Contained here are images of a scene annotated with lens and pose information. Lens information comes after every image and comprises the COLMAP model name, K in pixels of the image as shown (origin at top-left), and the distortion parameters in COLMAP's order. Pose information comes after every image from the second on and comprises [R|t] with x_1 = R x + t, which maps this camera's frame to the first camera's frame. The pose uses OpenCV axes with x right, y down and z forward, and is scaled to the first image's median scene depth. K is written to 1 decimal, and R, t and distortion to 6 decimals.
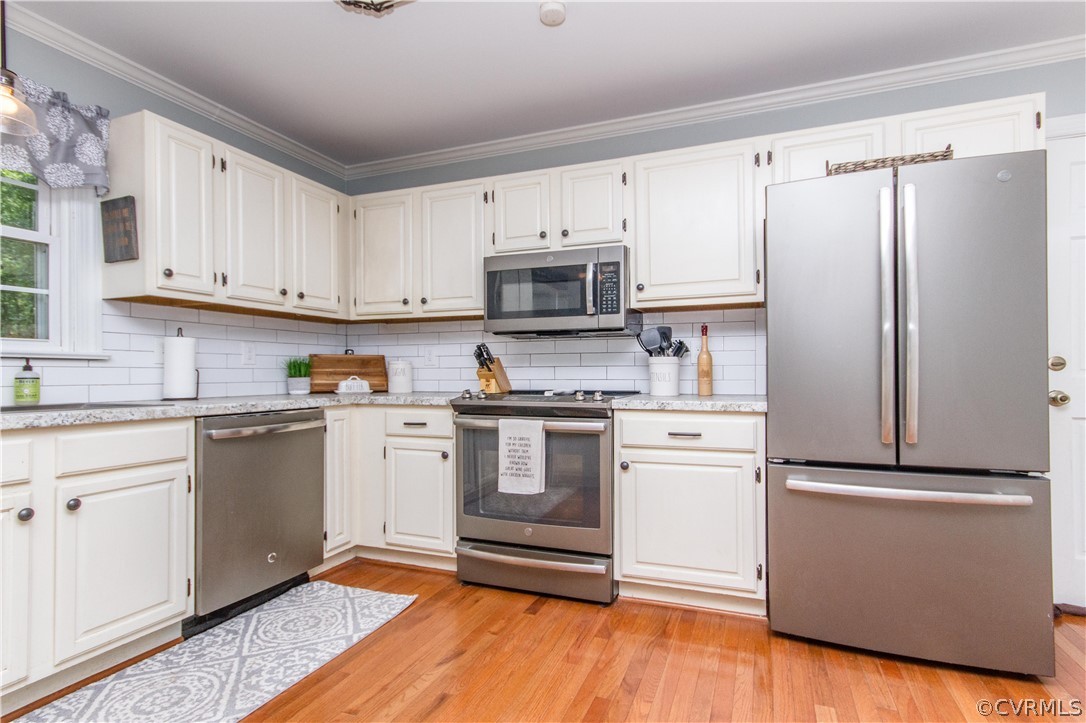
lens RADIAL K [[516.7, 0, 543.0], [0, 516.7, 361.5], [0, 0, 1]] dist [0.001290, 0.000240]
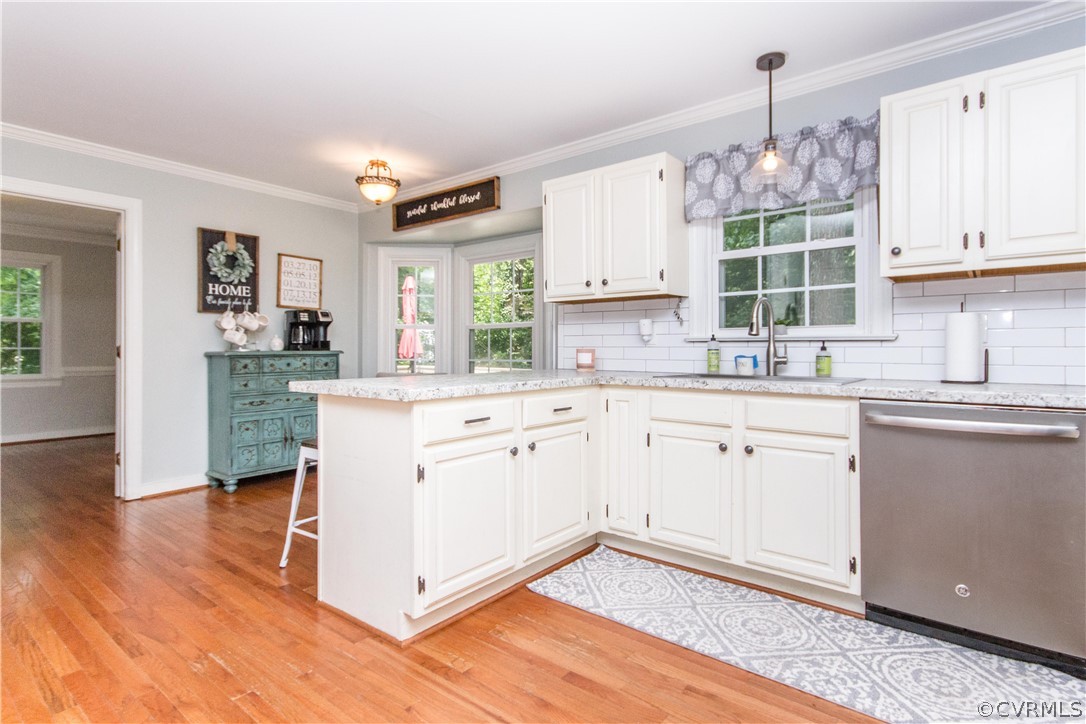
lens RADIAL K [[533.1, 0, 542.7], [0, 533.1, 341.1], [0, 0, 1]] dist [0.008396, 0.001540]
pose [[-0.257690, -0.011284, -0.966162, 0.443043], [0.023582, 0.999560, -0.017963, 0.001716], [0.965940, -0.027413, -0.257311, 0.624838]]
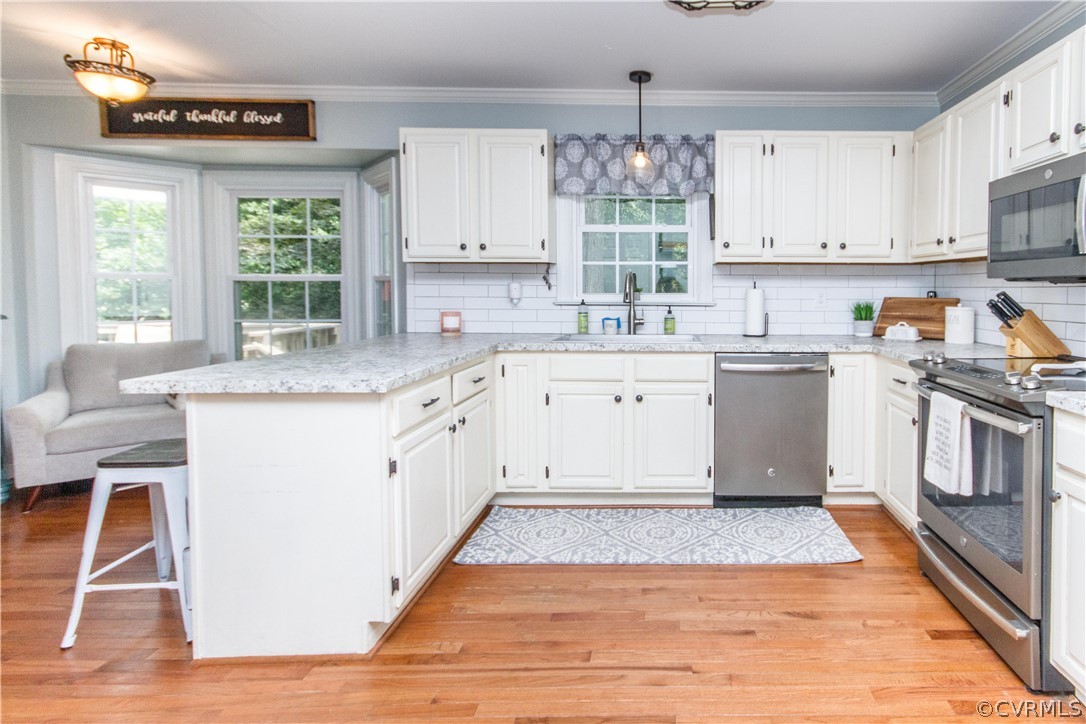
lens RADIAL K [[542.8, 0, 675.5], [0, 542.8, 305.1], [0, 0, 1]] dist [0.001046, 0.001789]
pose [[0.407920, 0.025317, -0.912667, 0.560475], [0.015343, 0.999284, 0.034577, -0.065153], [0.912889, -0.028108, 0.407240, 0.290081]]
